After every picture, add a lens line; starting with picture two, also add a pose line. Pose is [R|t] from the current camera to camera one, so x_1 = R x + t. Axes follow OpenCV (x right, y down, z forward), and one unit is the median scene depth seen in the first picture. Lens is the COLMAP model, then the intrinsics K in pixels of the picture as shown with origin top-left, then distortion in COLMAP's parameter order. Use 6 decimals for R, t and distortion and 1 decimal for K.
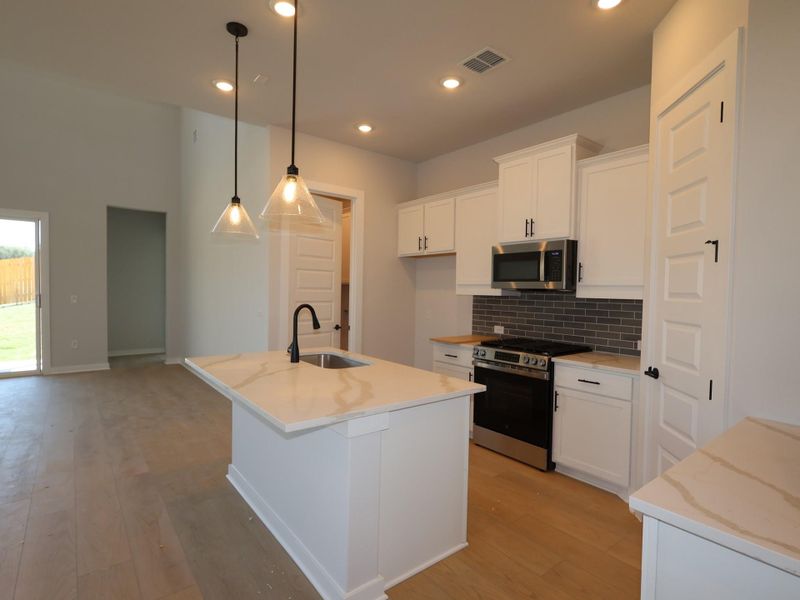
lens RADIAL K [[418.1, 0, 402.0], [0, 418.1, 301.5], [0, 0, 1]] dist [-0.001770, -0.000091]
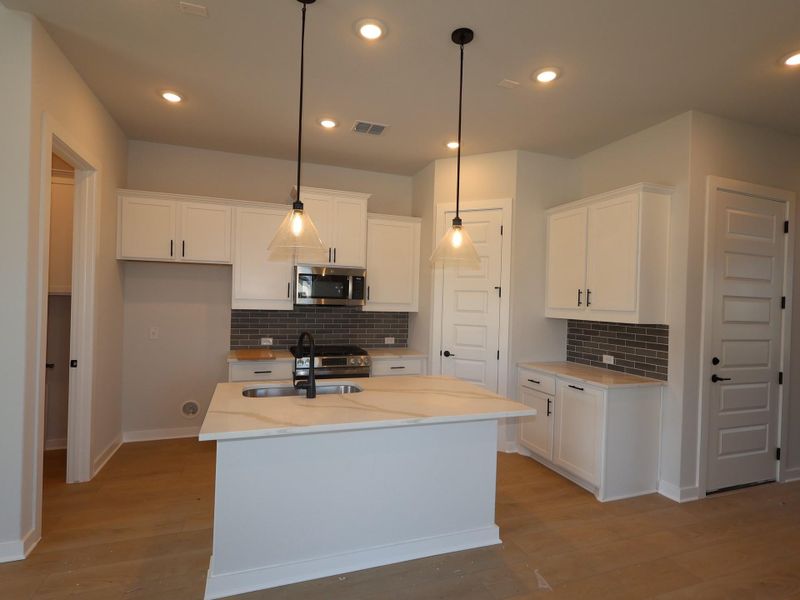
lens RADIAL K [[418.1, 0, 402.0], [0, 418.1, 301.5], [0, 0, 1]] dist [-0.001770, -0.000091]
pose [[0.320091, -0.012225, 0.947308, -0.819763], [0.006201, 0.999922, 0.010808, -0.053190], [-0.947367, 0.002415, 0.320142, 0.422511]]
